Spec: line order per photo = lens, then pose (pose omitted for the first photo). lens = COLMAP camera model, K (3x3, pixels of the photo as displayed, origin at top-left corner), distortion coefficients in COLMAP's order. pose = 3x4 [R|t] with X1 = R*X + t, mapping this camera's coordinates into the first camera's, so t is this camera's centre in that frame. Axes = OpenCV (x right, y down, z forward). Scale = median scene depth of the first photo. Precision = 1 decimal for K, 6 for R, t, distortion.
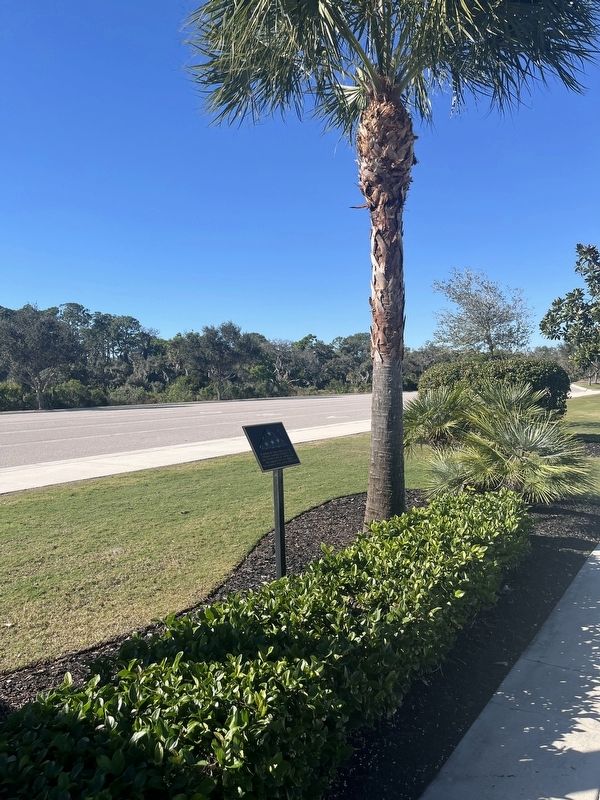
lens RADIAL K [[596.7, 0, 300.0], [0, 596.7, 400.0], [0, 0, 1]] dist [0.016831, -0.000872]
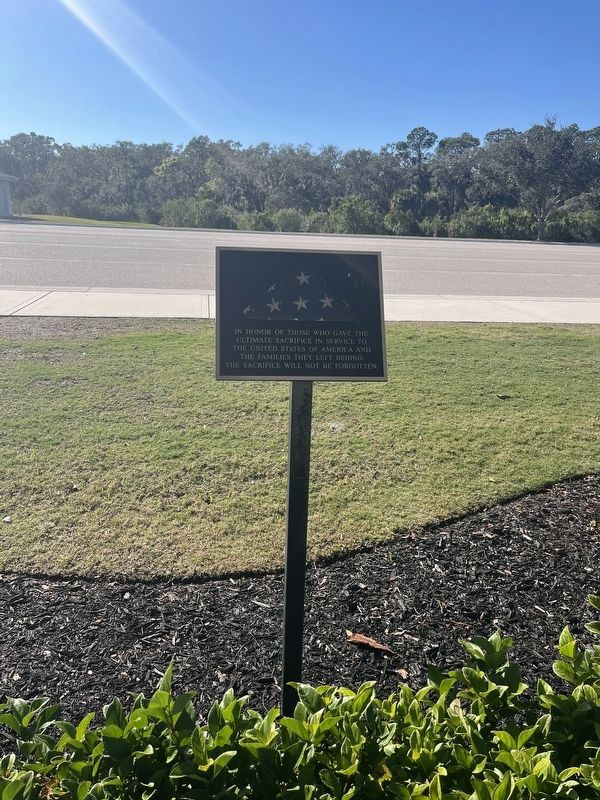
lens RADIAL K [[596.7, 0, 300.0], [0, 596.7, 400.0], [0, 0, 1]] dist [0.016831, -0.000872]
pose [[0.676619, 0.268212, -0.685747, 0.155166], [-0.074832, 0.951525, 0.298329, 0.011679], [0.732521, -0.150539, 0.663891, 0.528348]]
